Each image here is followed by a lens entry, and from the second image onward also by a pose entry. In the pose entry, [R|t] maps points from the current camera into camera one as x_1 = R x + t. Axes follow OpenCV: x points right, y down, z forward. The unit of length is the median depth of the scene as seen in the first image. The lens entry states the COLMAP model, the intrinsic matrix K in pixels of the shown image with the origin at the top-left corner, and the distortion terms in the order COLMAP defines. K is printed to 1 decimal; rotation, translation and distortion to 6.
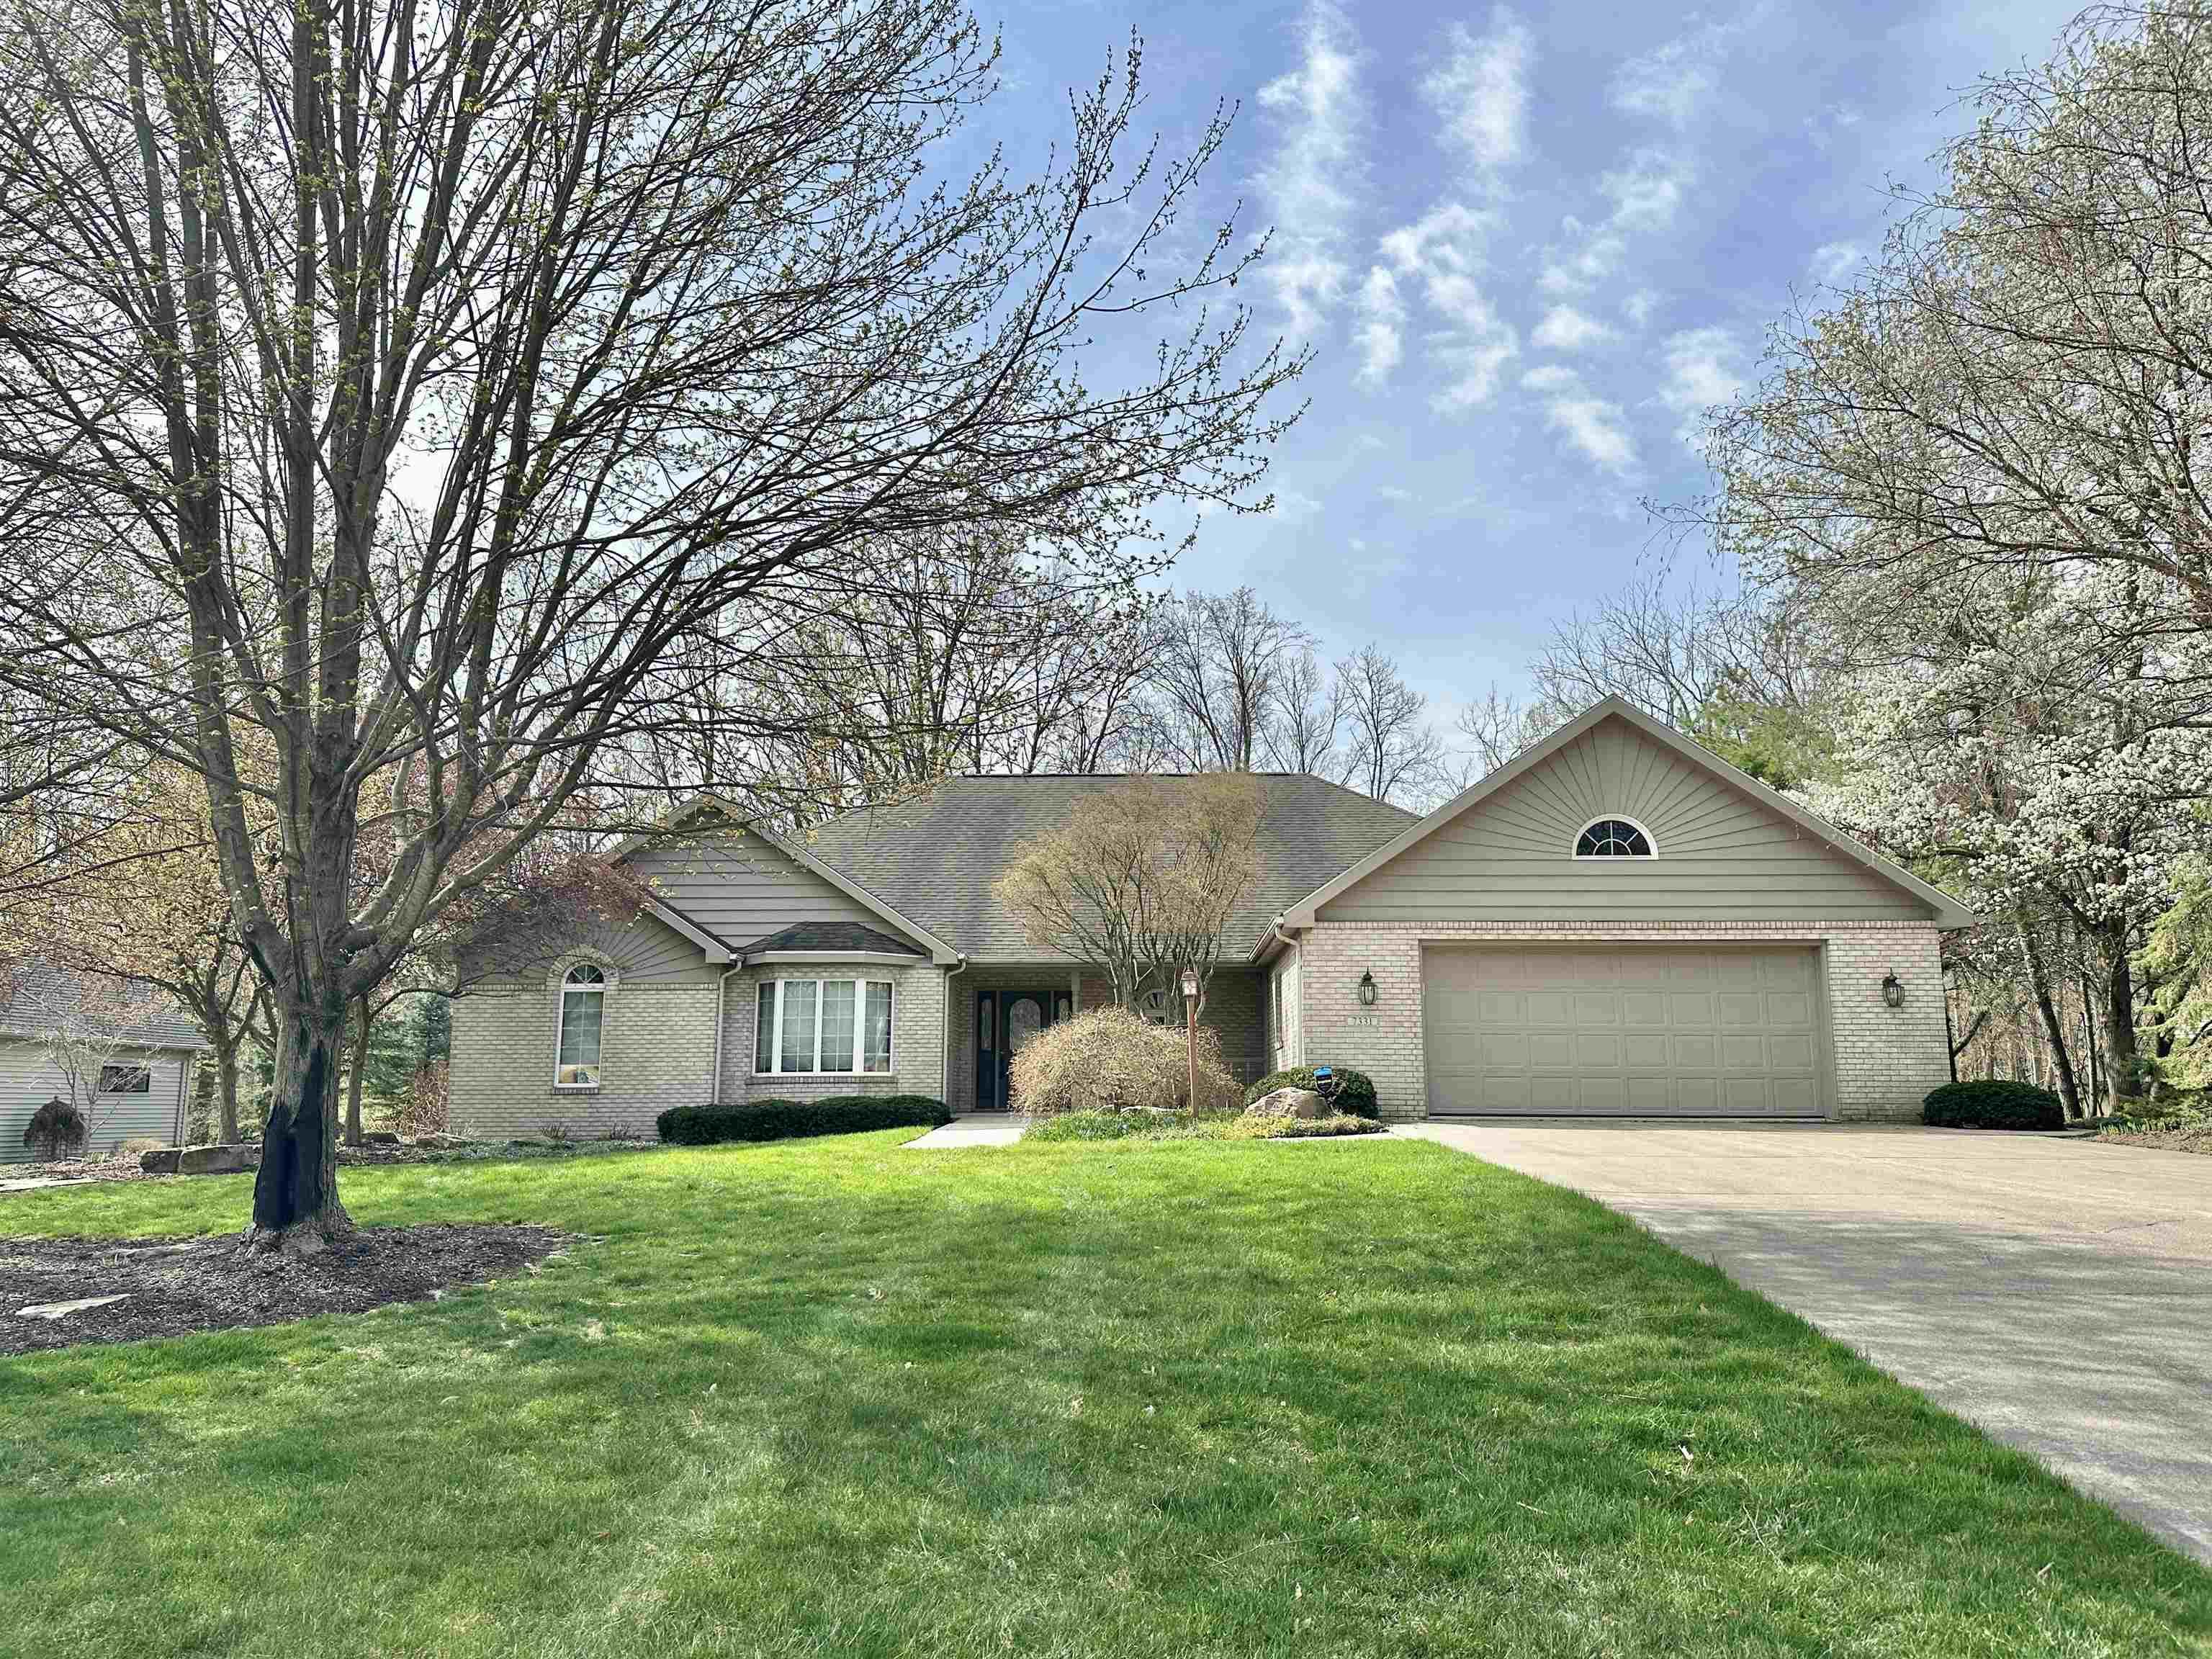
lens RADIAL K [[1628.7, 0, 1106.0], [0, 1628.7, 829.5], [0, 0, 1]] dist [0.151582, -0.353766]
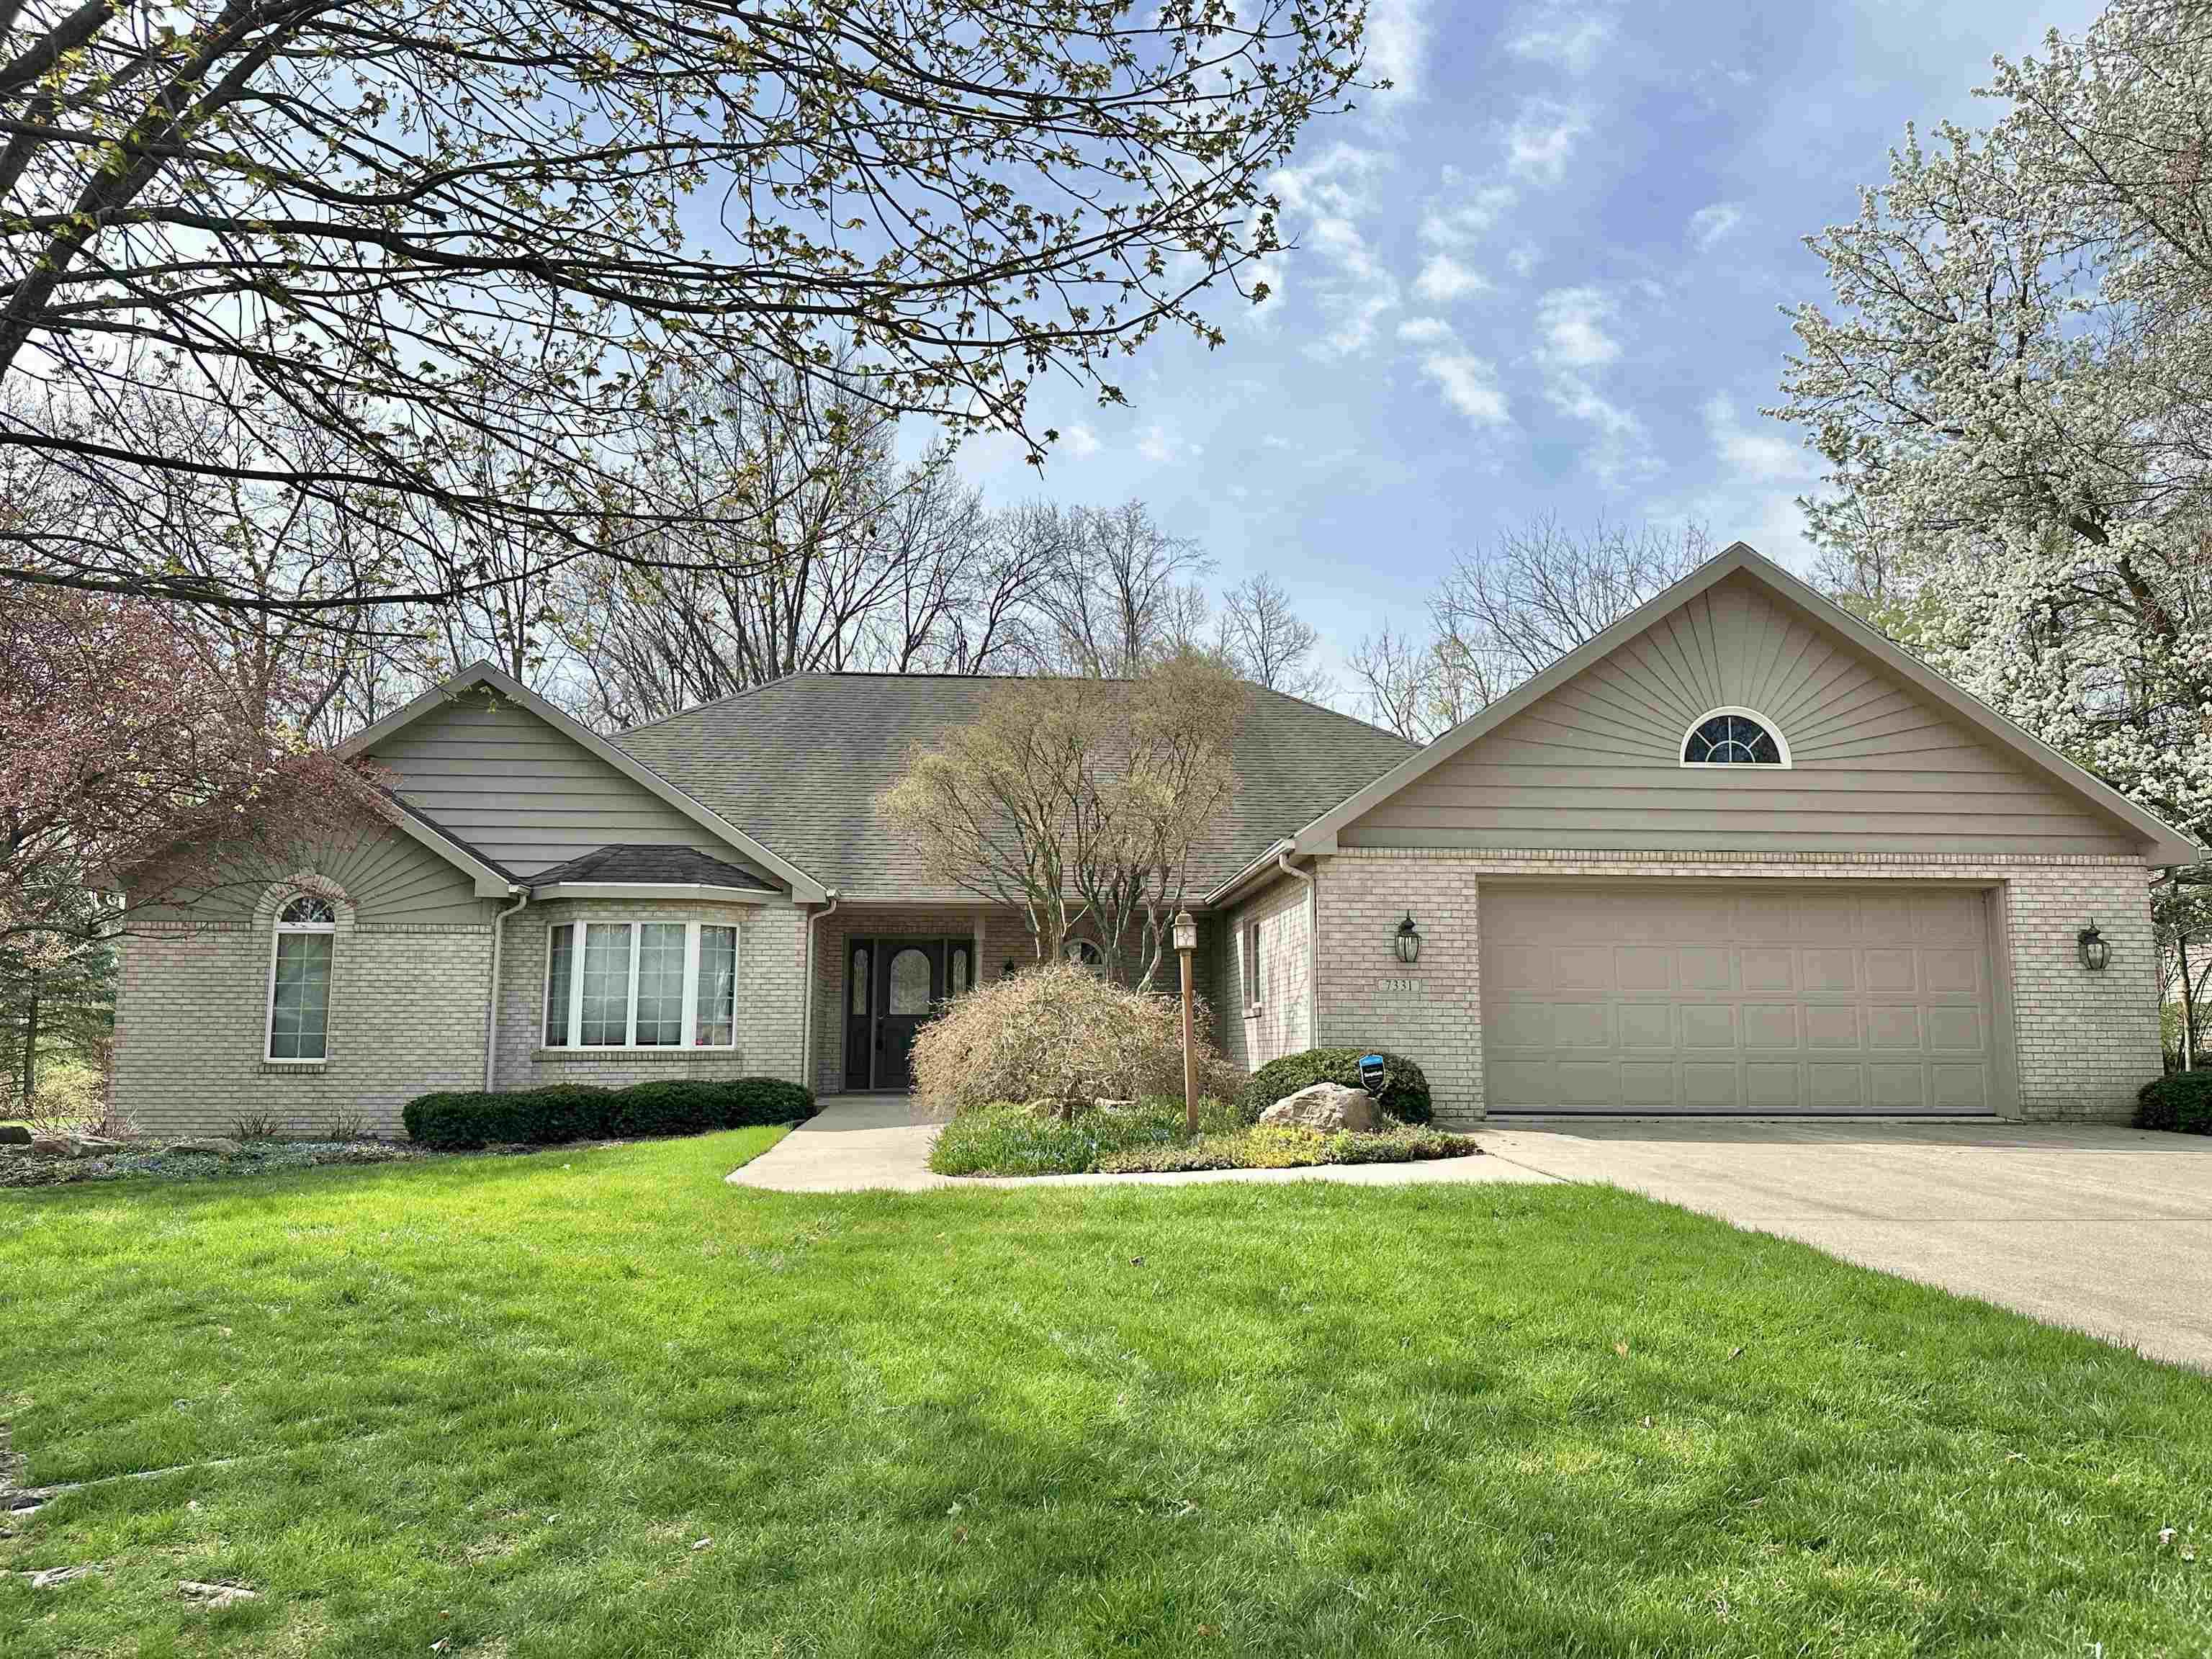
lens RADIAL K [[1557.0, 0, 1117.0], [0, 1557.0, 845.7], [0, 0, 1]] dist [0.142626, -0.293155]
pose [[0.994660, 0.016059, 0.101953, -0.031689], [-0.019761, 0.999178, 0.035405, 0.027974], [-0.101301, -0.037231, 0.994159, 0.272499]]
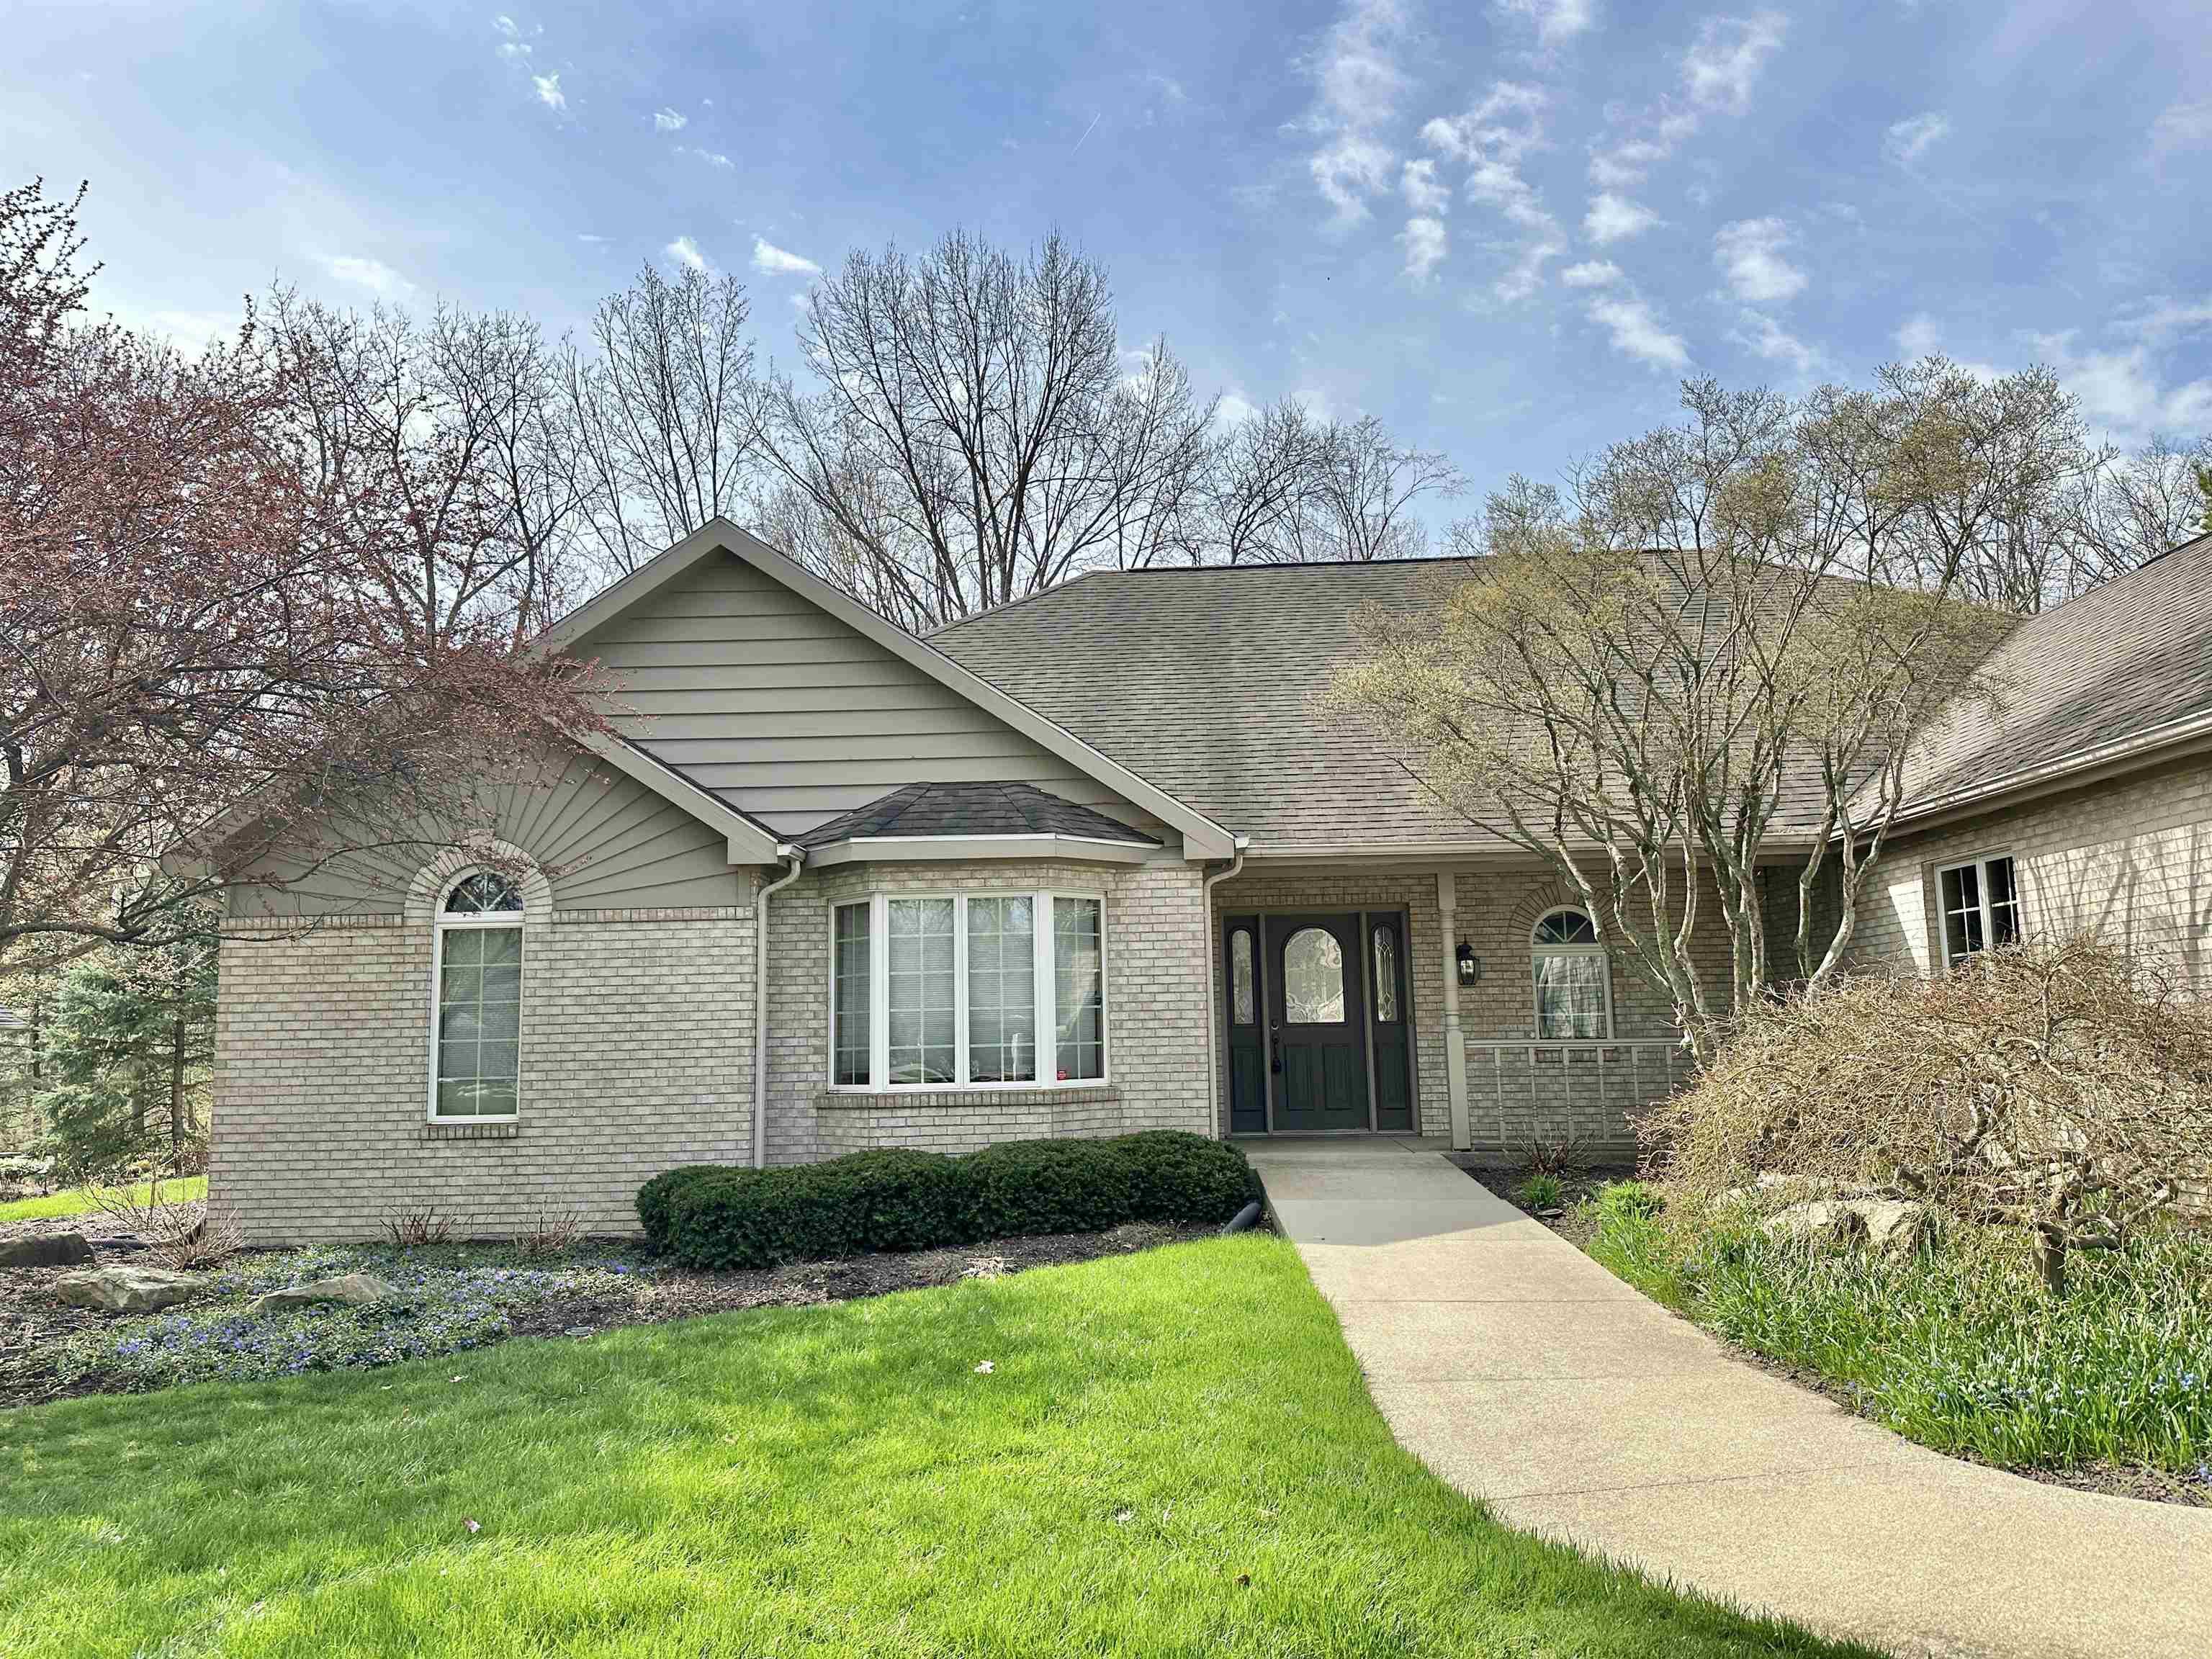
lens RADIAL K [[1557.0, 0, 1117.0], [0, 1557.0, 845.7], [0, 0, 1]] dist [0.142626, -0.293155]
pose [[0.999784, -0.020496, 0.003535, -0.130482], [0.020322, 0.998838, 0.043700, 0.057965], [-0.004427, -0.043619, 0.999038, 0.537599]]
